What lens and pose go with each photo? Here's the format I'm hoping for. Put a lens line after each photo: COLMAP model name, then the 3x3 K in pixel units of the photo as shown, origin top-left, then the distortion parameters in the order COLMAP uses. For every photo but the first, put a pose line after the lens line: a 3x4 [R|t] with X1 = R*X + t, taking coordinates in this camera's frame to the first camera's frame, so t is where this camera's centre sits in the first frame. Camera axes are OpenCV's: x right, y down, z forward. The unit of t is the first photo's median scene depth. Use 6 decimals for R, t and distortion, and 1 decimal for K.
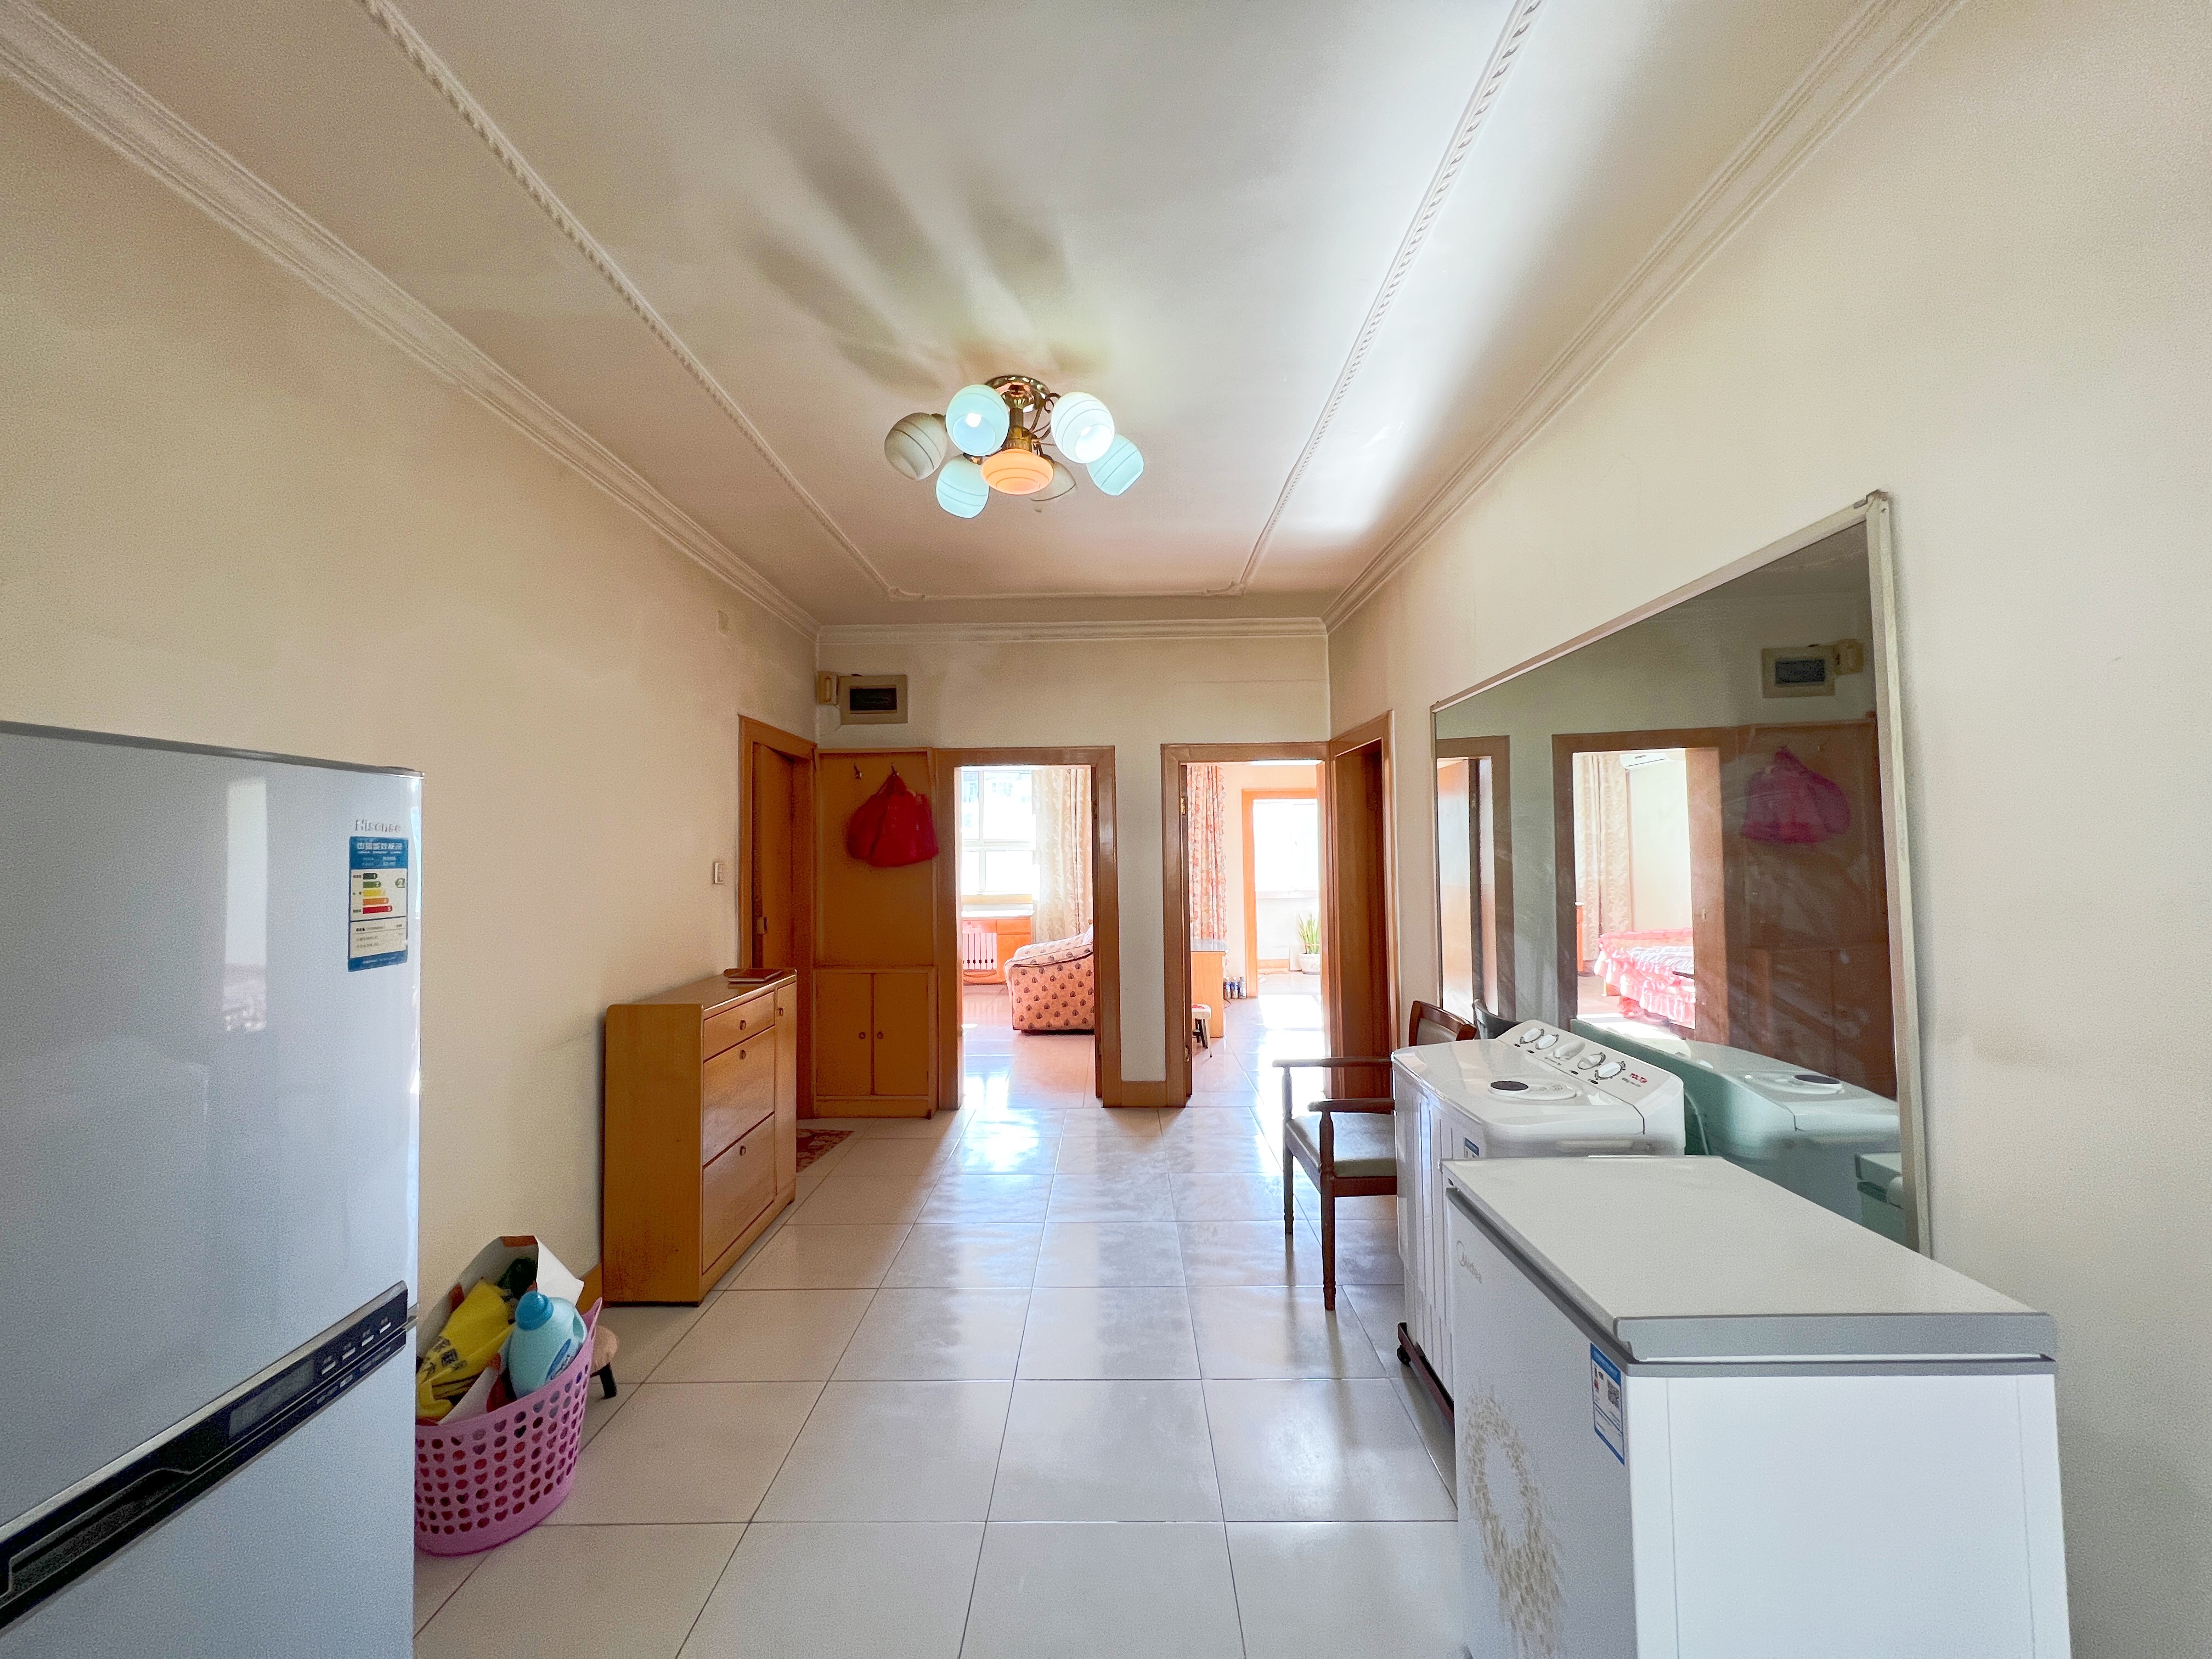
lens RADIAL K [[881.7, 0, 1106.0], [0, 881.7, 829.5], [0, 0, 1]] dist [0.000829, 0.000060]
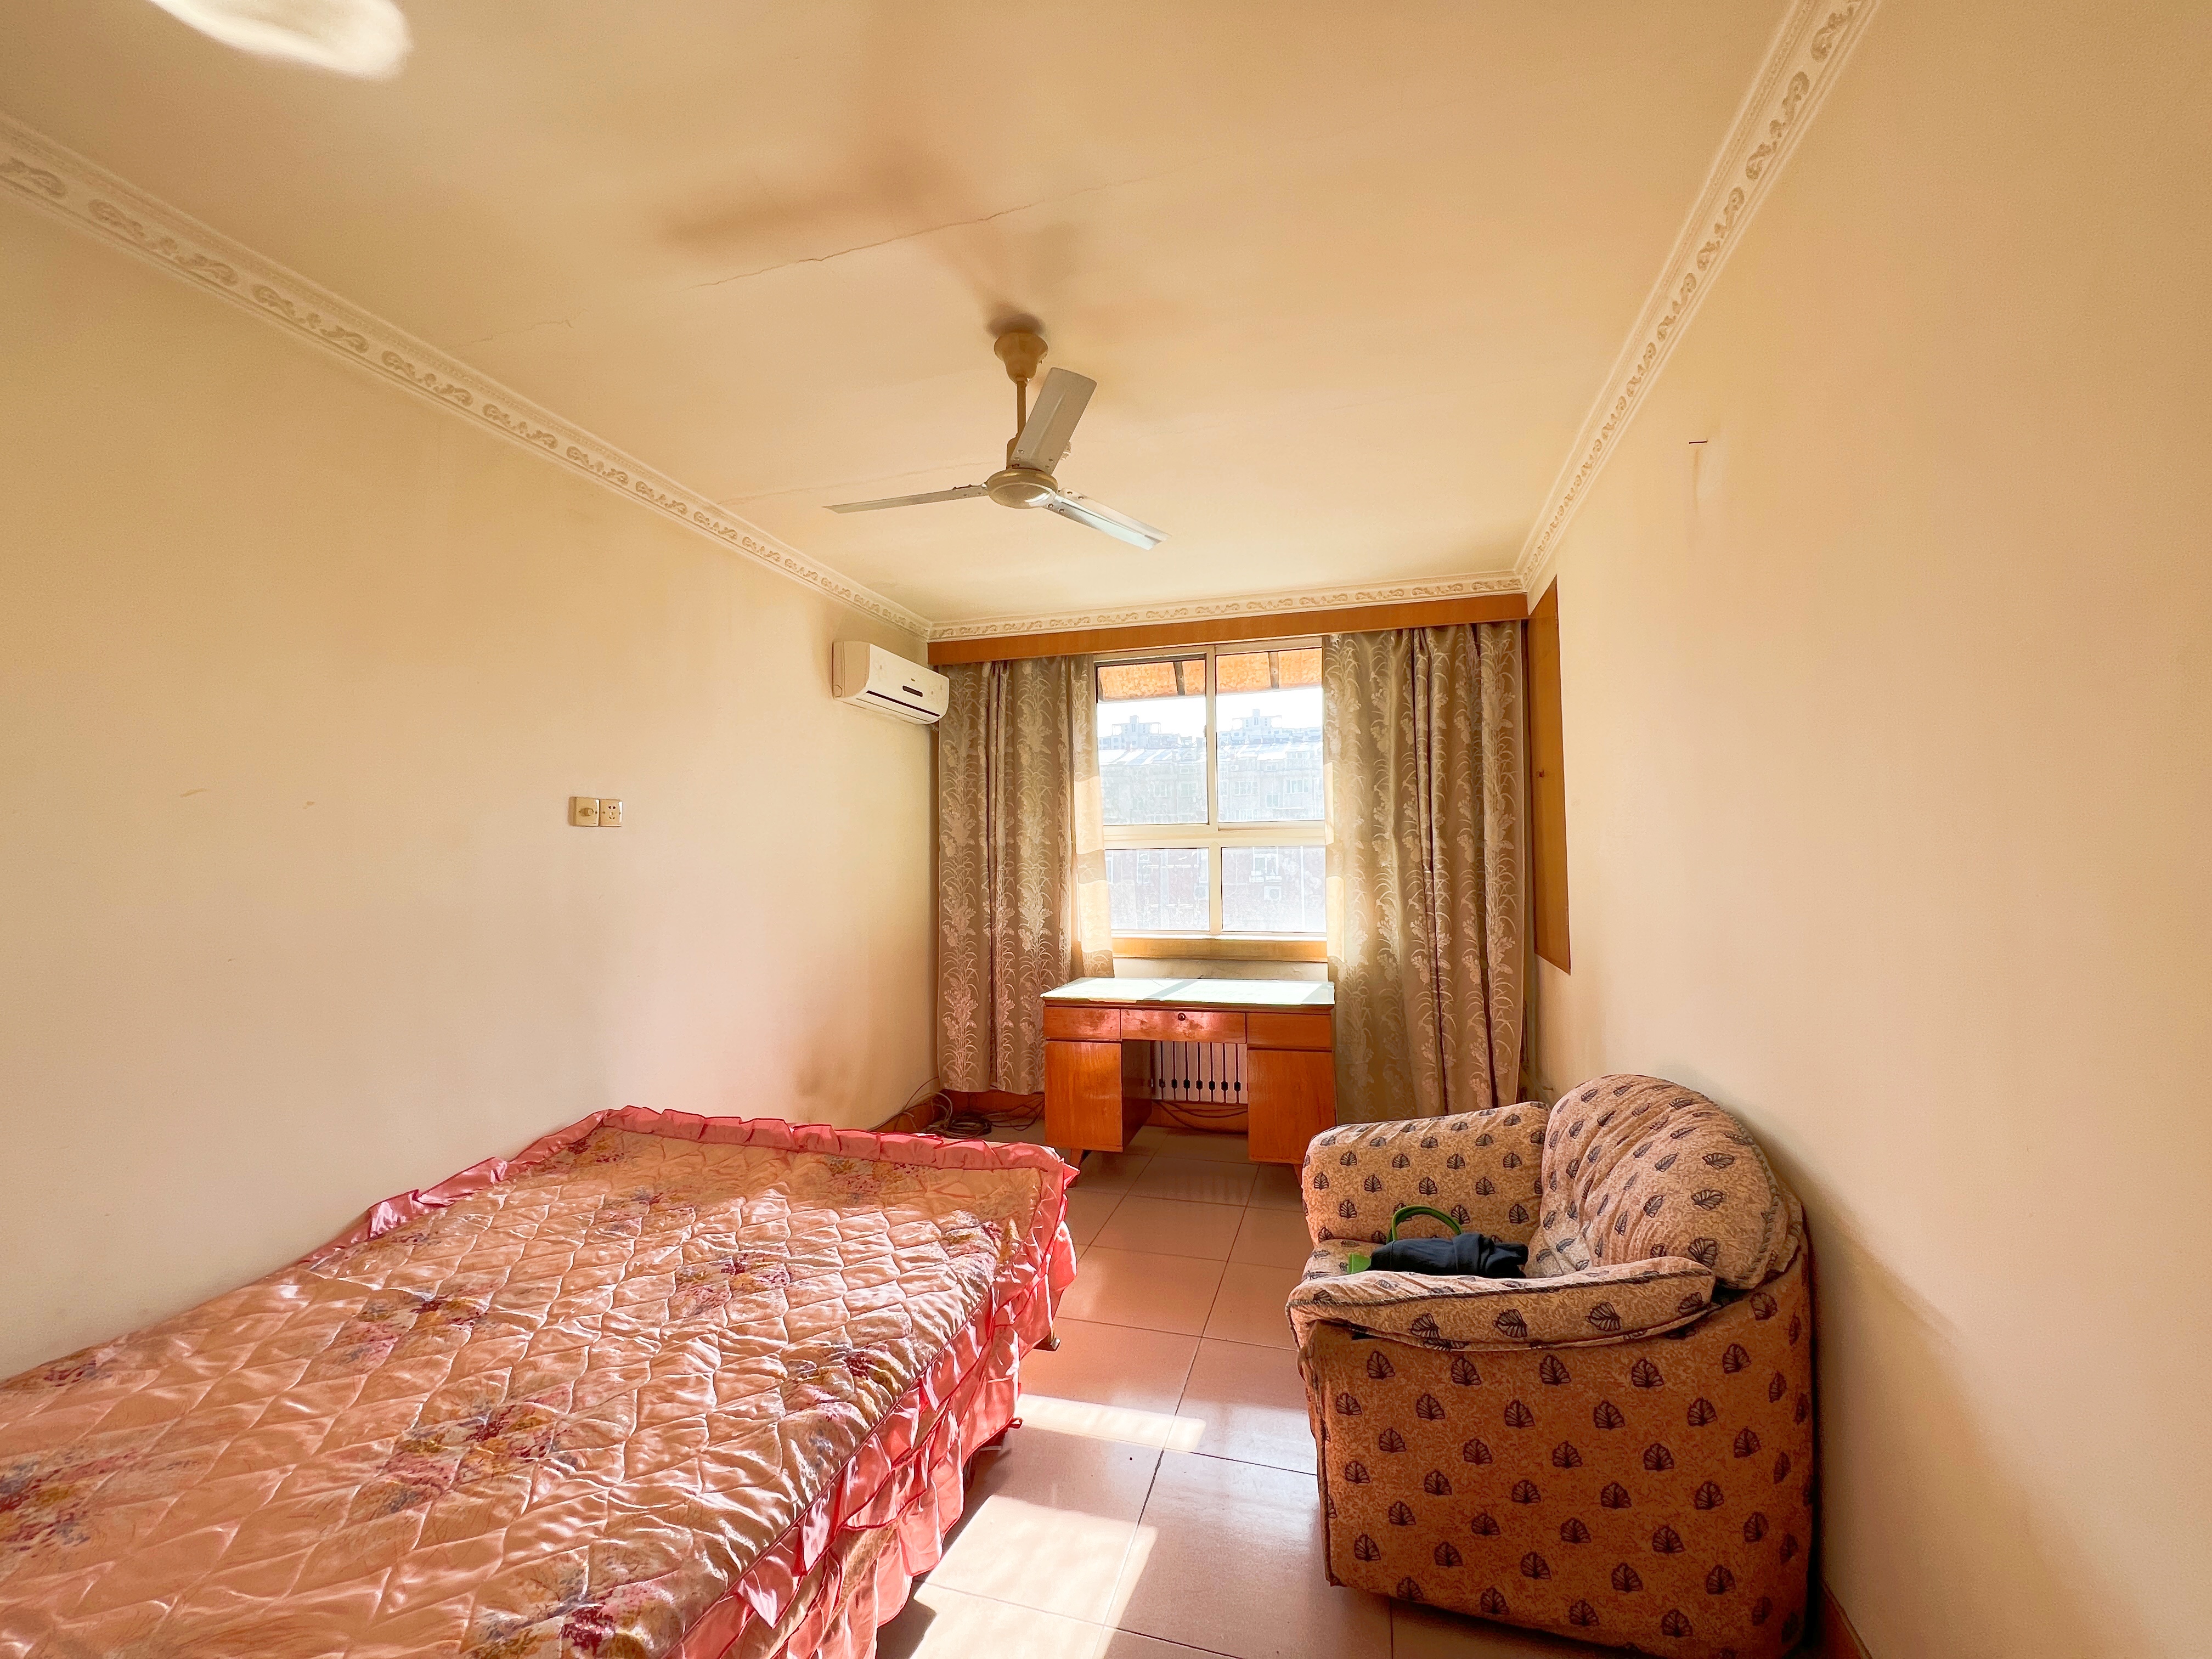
lens RADIAL K [[881.7, 0, 1106.0], [0, 881.7, 829.5], [0, 0, 1]] dist [0.000829, 0.000060]
pose [[0.962572, -0.006197, -0.270955, -0.097932], [0.005402, 0.999979, -0.003681, 0.023655], [0.270972, 0.002080, 0.962585, 0.755485]]
